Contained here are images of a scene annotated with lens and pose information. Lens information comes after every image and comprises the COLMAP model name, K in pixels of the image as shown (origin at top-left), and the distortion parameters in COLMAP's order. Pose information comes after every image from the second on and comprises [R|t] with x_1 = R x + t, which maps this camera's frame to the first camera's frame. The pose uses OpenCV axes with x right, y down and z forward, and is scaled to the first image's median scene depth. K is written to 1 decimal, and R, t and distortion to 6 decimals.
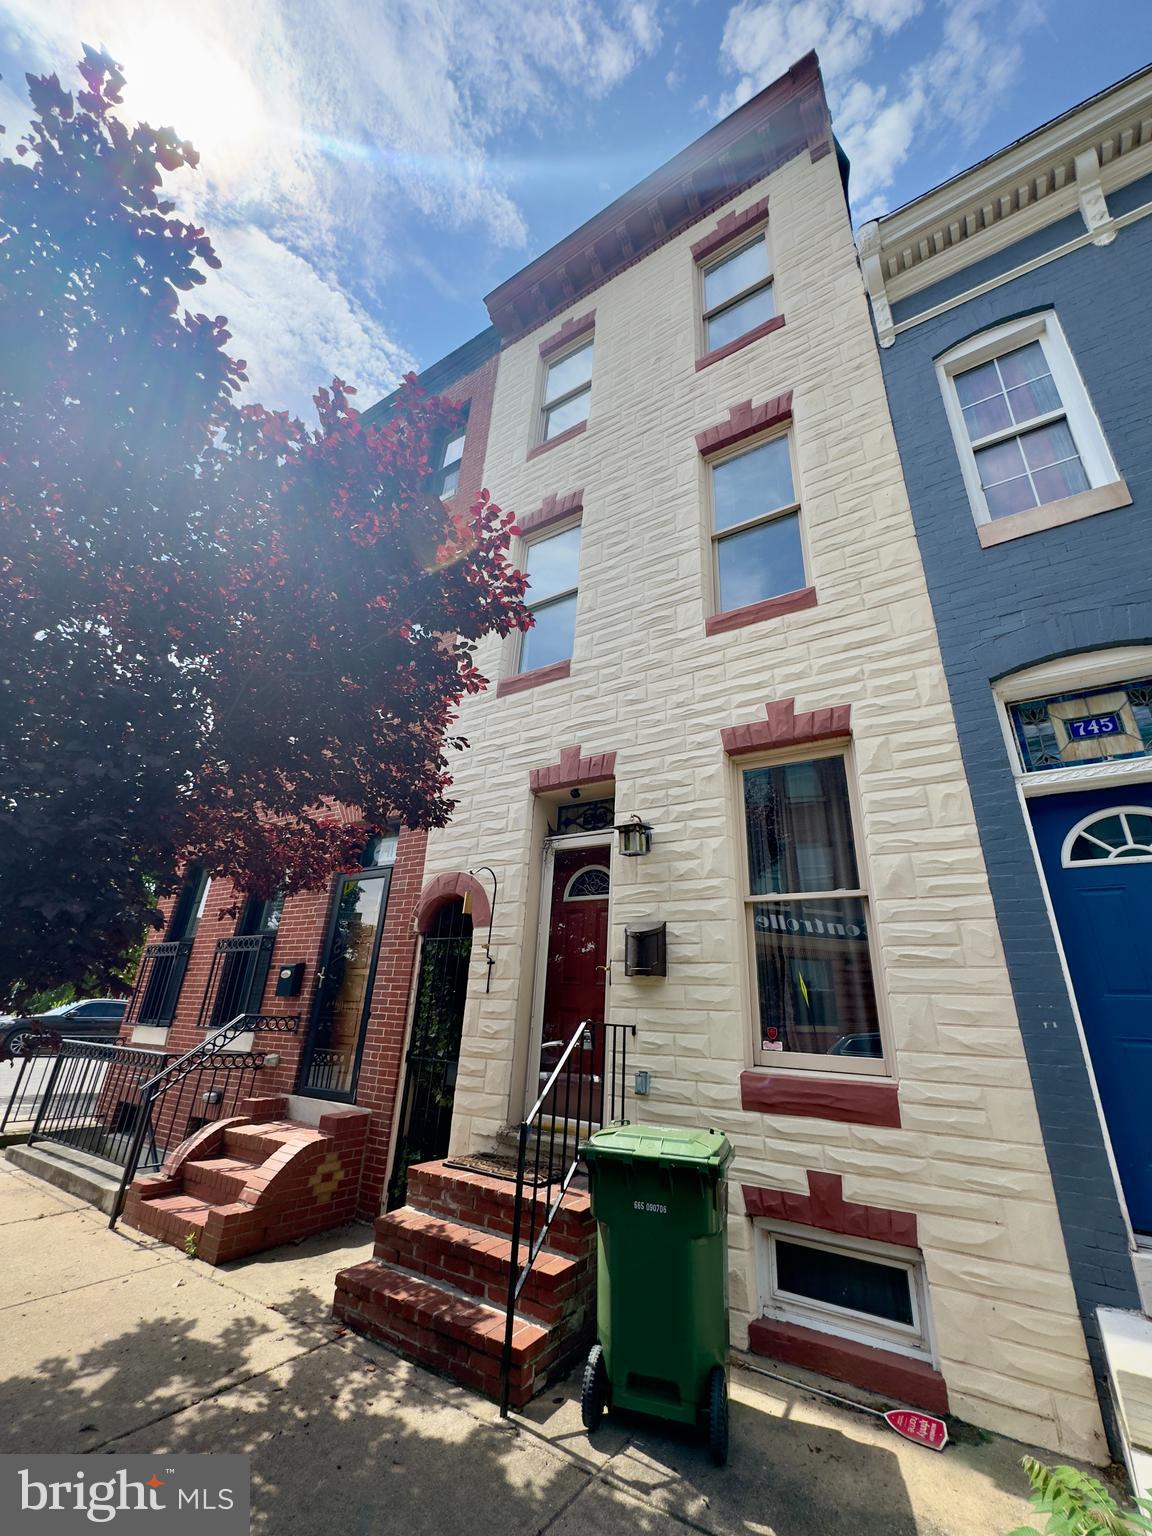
lens RADIAL K [[606.0, 0, 576.0], [0, 606.0, 768.0], [0, 0, 1]] dist [-0.000307, -0.000104]
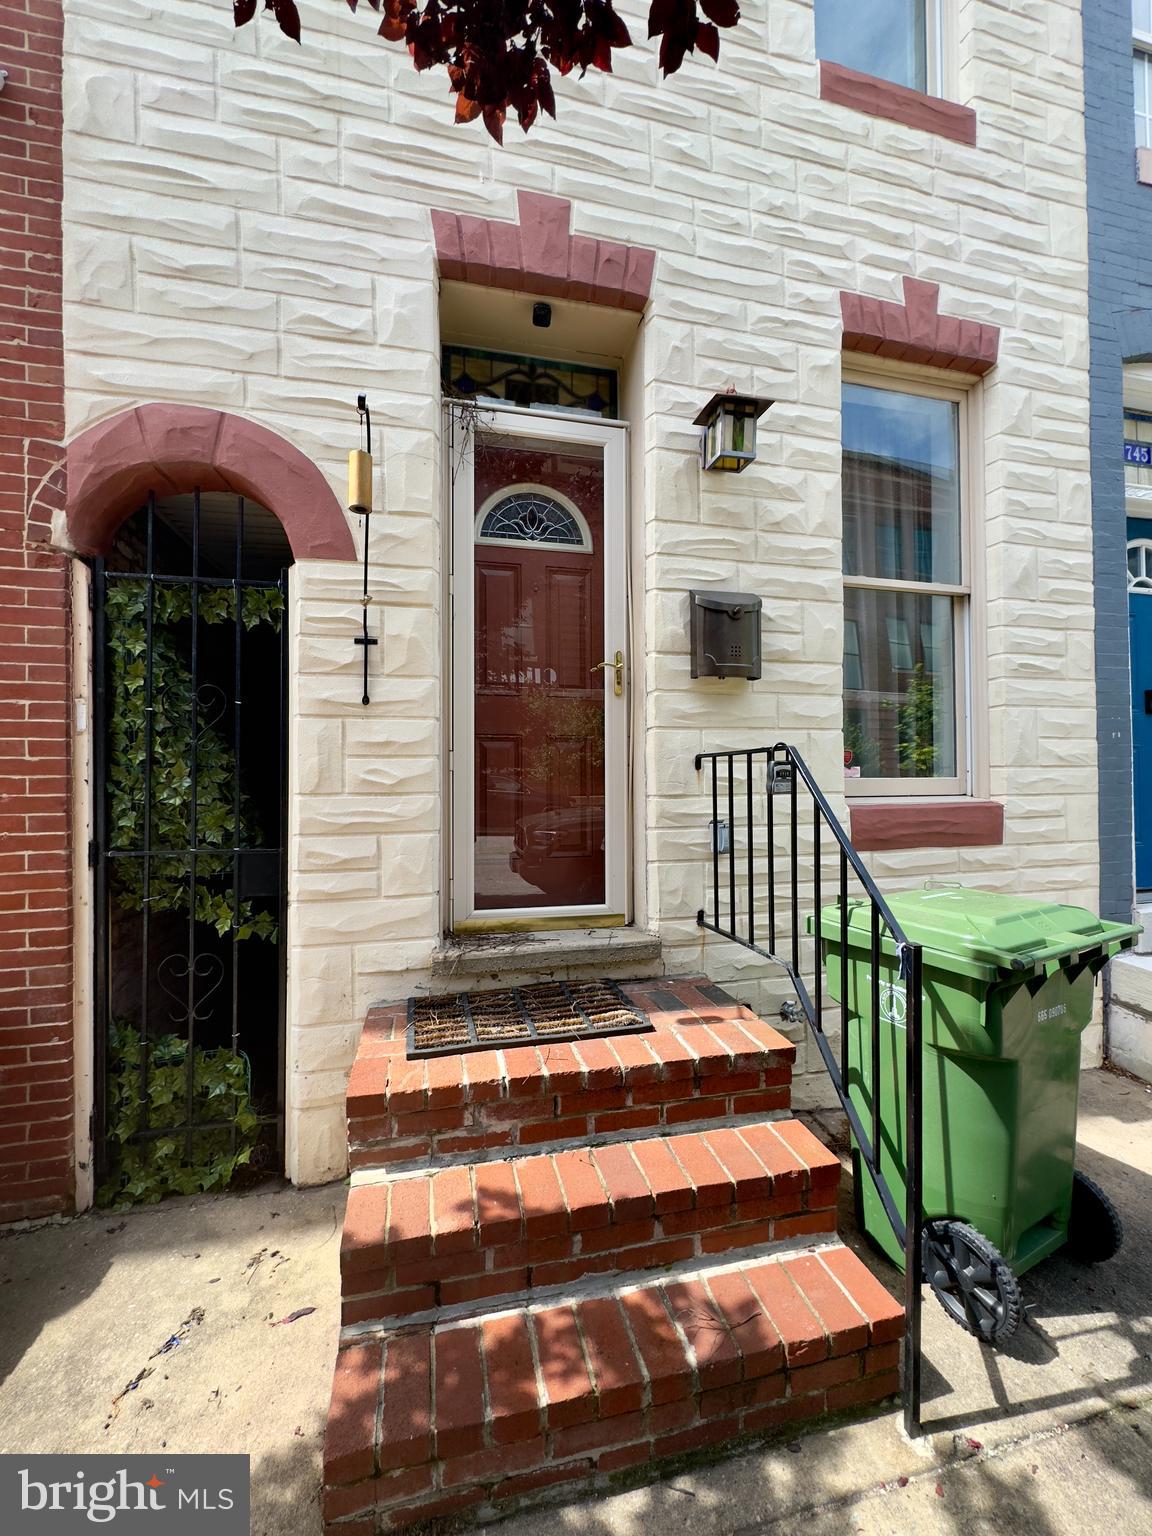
lens RADIAL K [[606.0, 0, 576.0], [0, 606.0, 768.0], [0, 0, 1]] dist [-0.000307, -0.000104]
pose [[0.693103, -0.043309, 0.719536, -0.422324], [-0.239569, 0.927613, 0.286602, 0.284548], [-0.679863, -0.371024, 0.632556, 0.675739]]
